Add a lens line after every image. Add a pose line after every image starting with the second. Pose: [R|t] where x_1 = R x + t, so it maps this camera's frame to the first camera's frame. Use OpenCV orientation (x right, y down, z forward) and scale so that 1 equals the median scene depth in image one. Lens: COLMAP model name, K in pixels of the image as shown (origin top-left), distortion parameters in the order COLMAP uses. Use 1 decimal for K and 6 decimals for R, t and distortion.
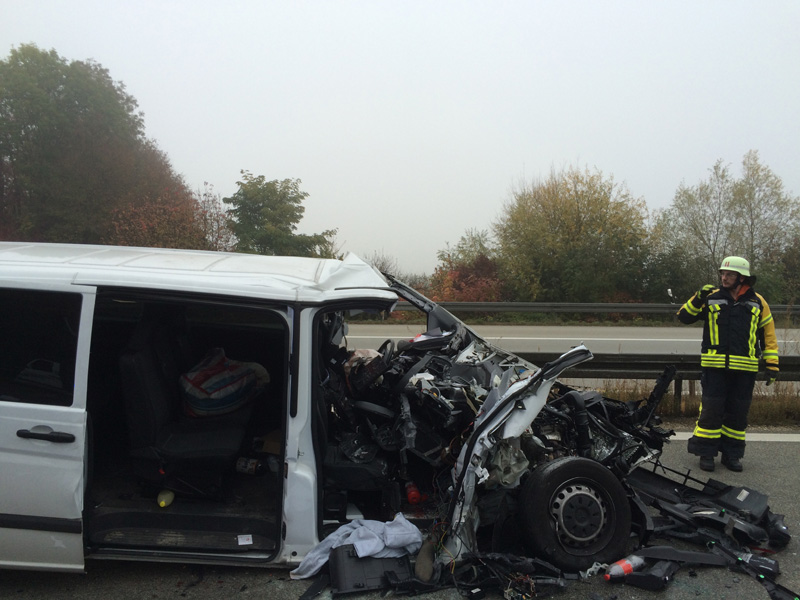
lens RADIAL K [[683.2, 0, 400.0], [0, 683.2, 300.0], [0, 0, 1]] dist [0.040534, -0.053943]
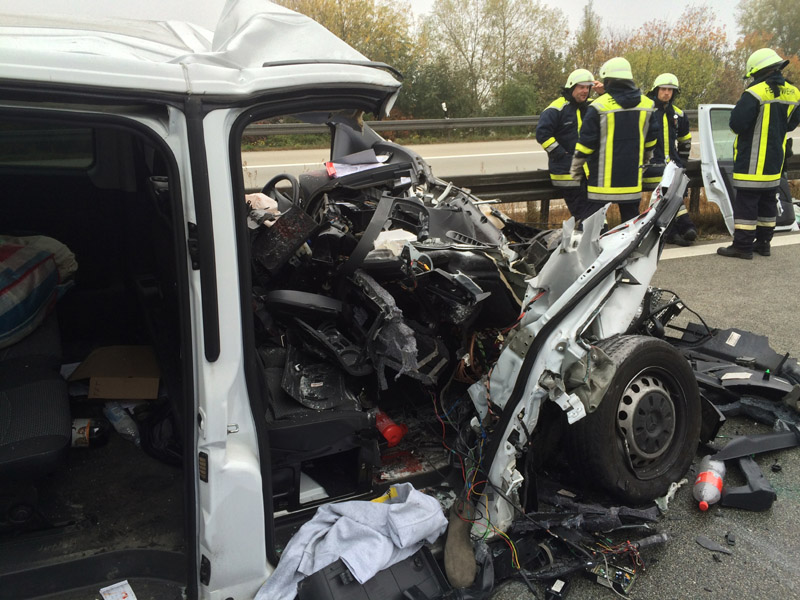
lens RADIAL K [[683.2, 0, 400.0], [0, 683.2, 300.0], [0, 0, 1]] dist [0.040534, -0.053943]
pose [[0.929849, -0.128230, 0.344875, -0.178013], [0.038540, 0.966094, 0.255297, 0.019750], [-0.365918, -0.224097, 0.903263, 0.515067]]
